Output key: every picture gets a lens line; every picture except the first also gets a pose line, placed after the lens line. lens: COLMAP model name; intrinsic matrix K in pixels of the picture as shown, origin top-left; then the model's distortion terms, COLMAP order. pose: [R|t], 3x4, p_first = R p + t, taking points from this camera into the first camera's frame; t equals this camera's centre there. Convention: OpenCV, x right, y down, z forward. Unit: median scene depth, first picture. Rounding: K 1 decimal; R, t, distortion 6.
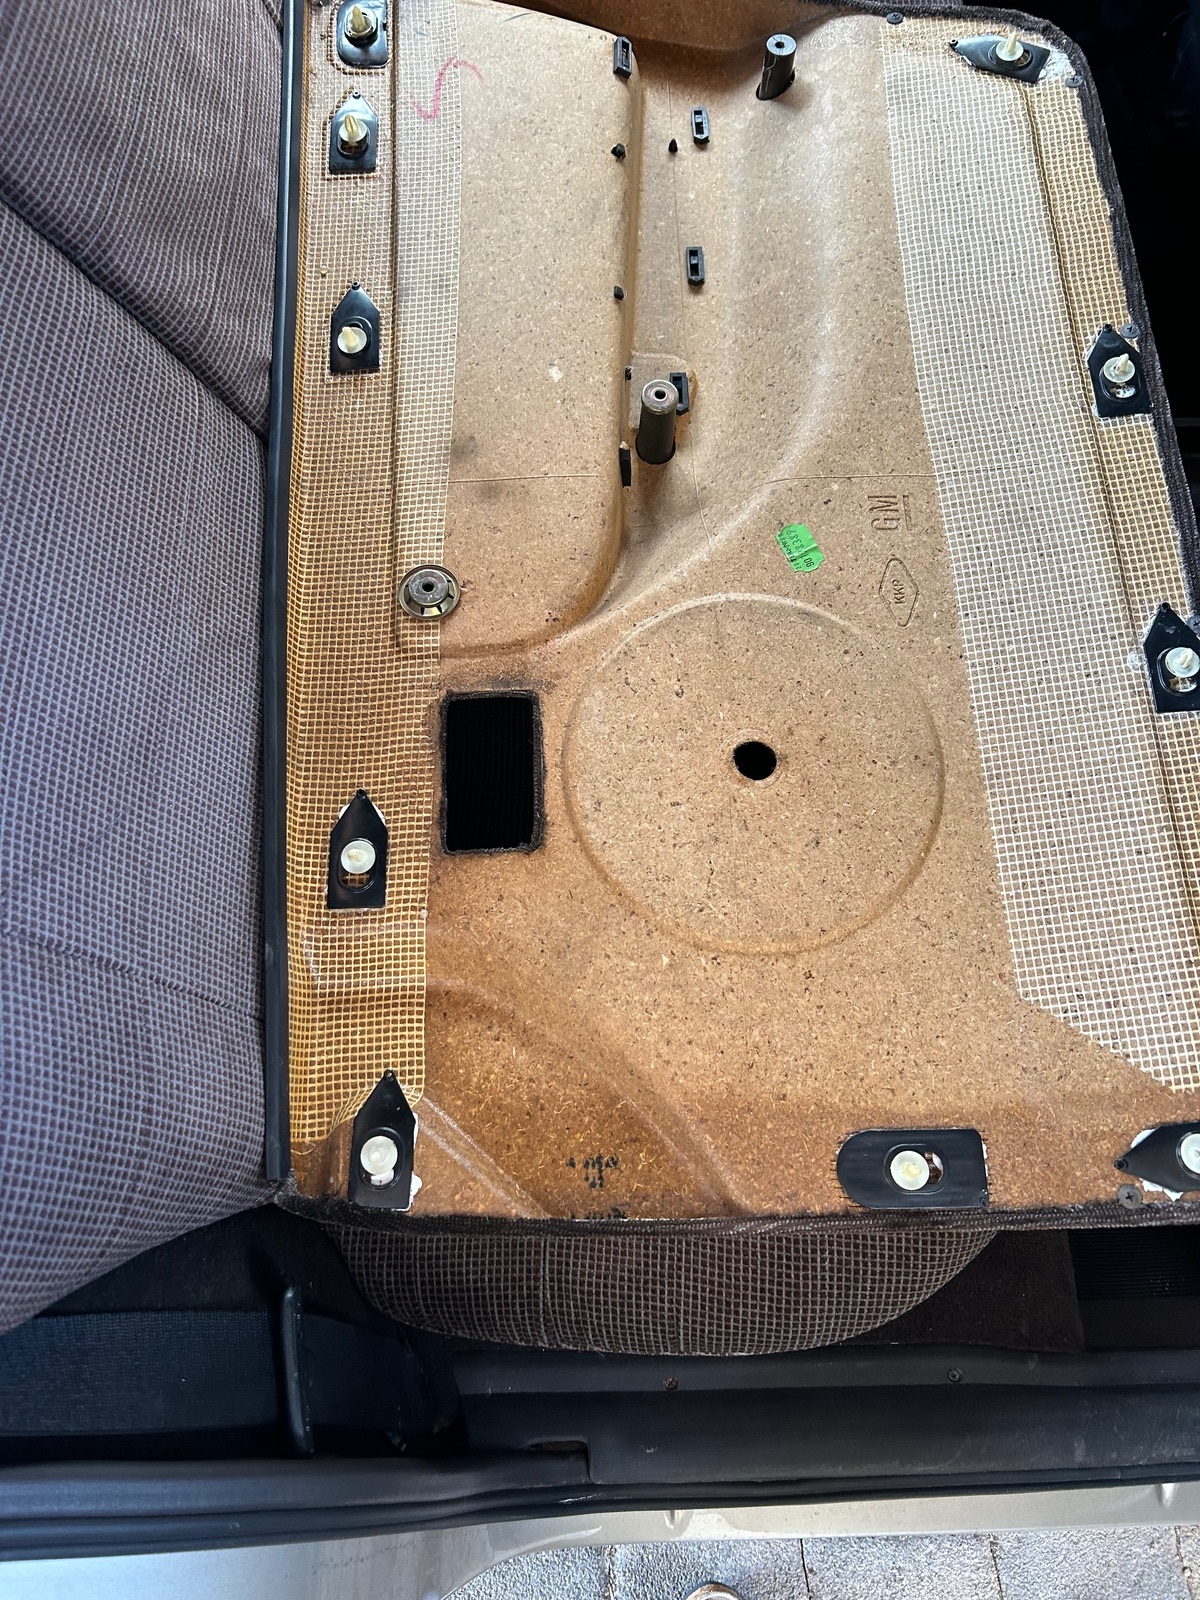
lens RADIAL K [[1216.7, 0, 597.7], [0, 1216.7, 791.0], [0, 0, 1]] dist [0.164169, -0.389253]
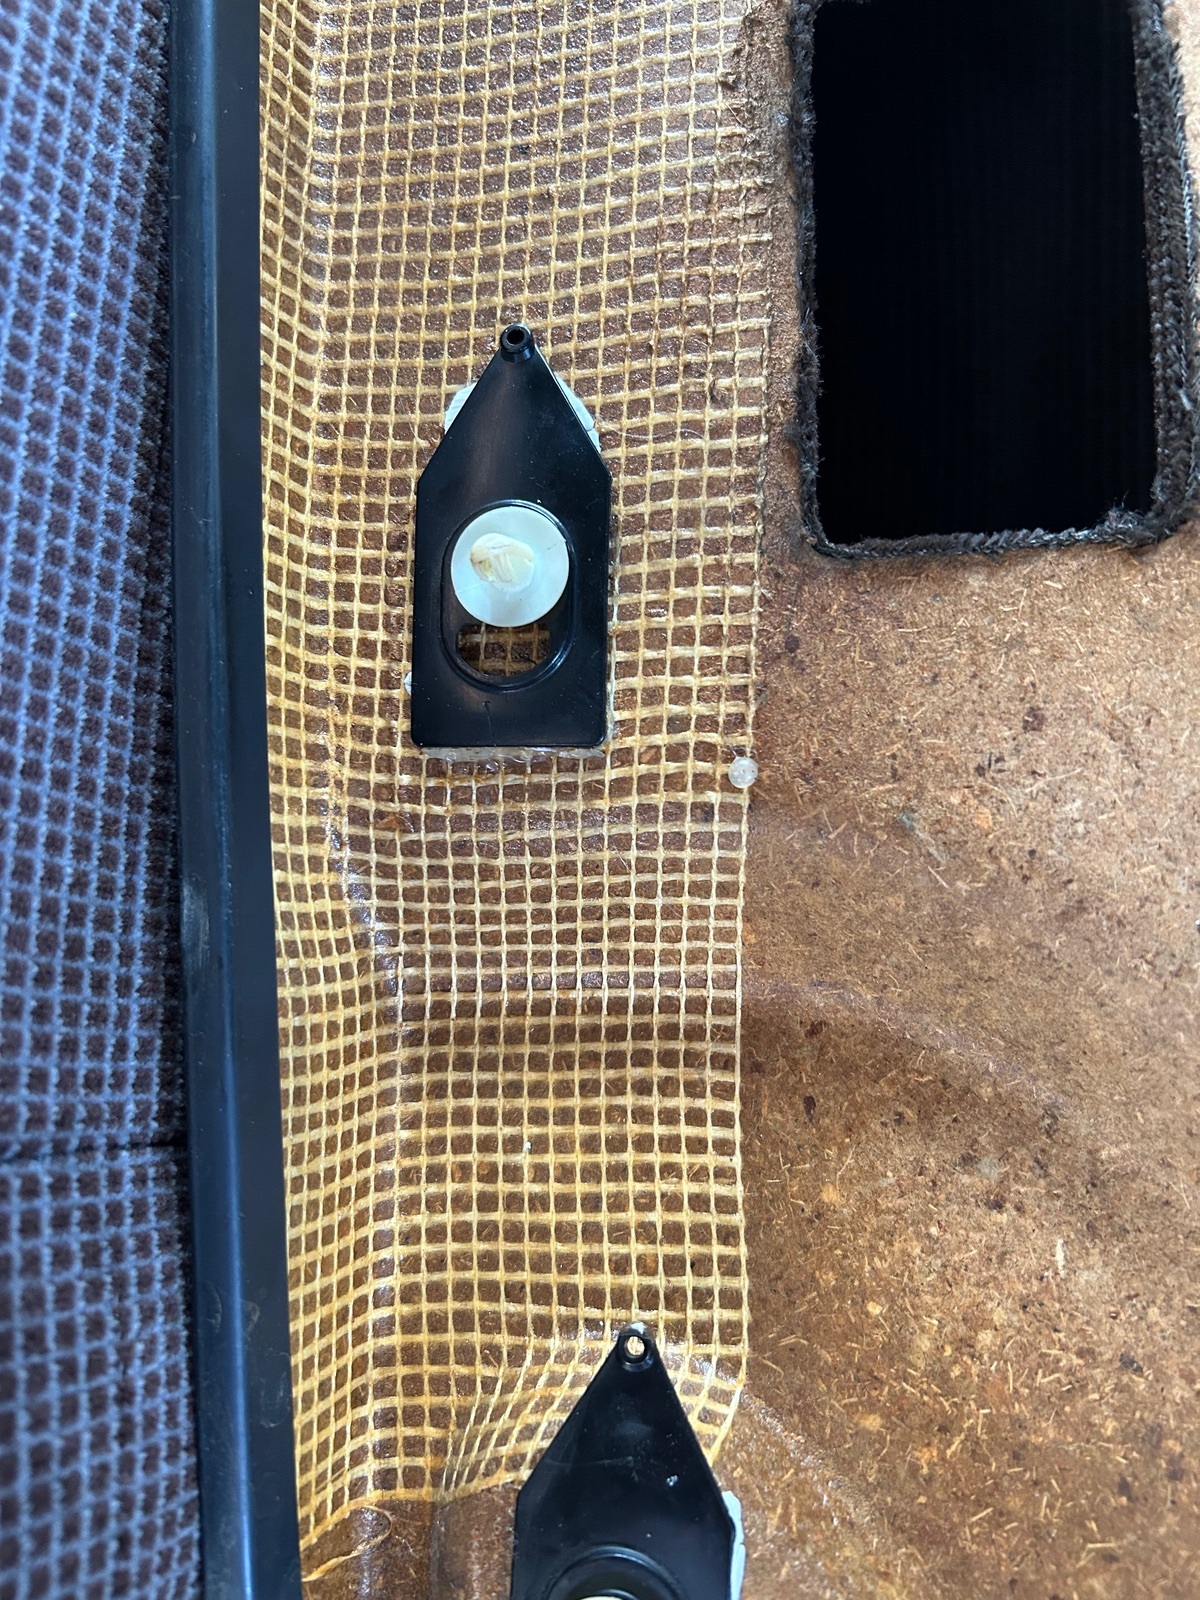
lens RADIAL K [[1216.7, 0, 597.7], [0, 1216.7, 791.0], [0, 0, 1]] dist [0.164169, -0.389253]
pose [[0.988993, 0.020965, -0.146469, -0.132790], [0.009873, 0.978354, 0.206703, 0.046351], [0.147632, -0.205874, 0.967378, 0.716943]]
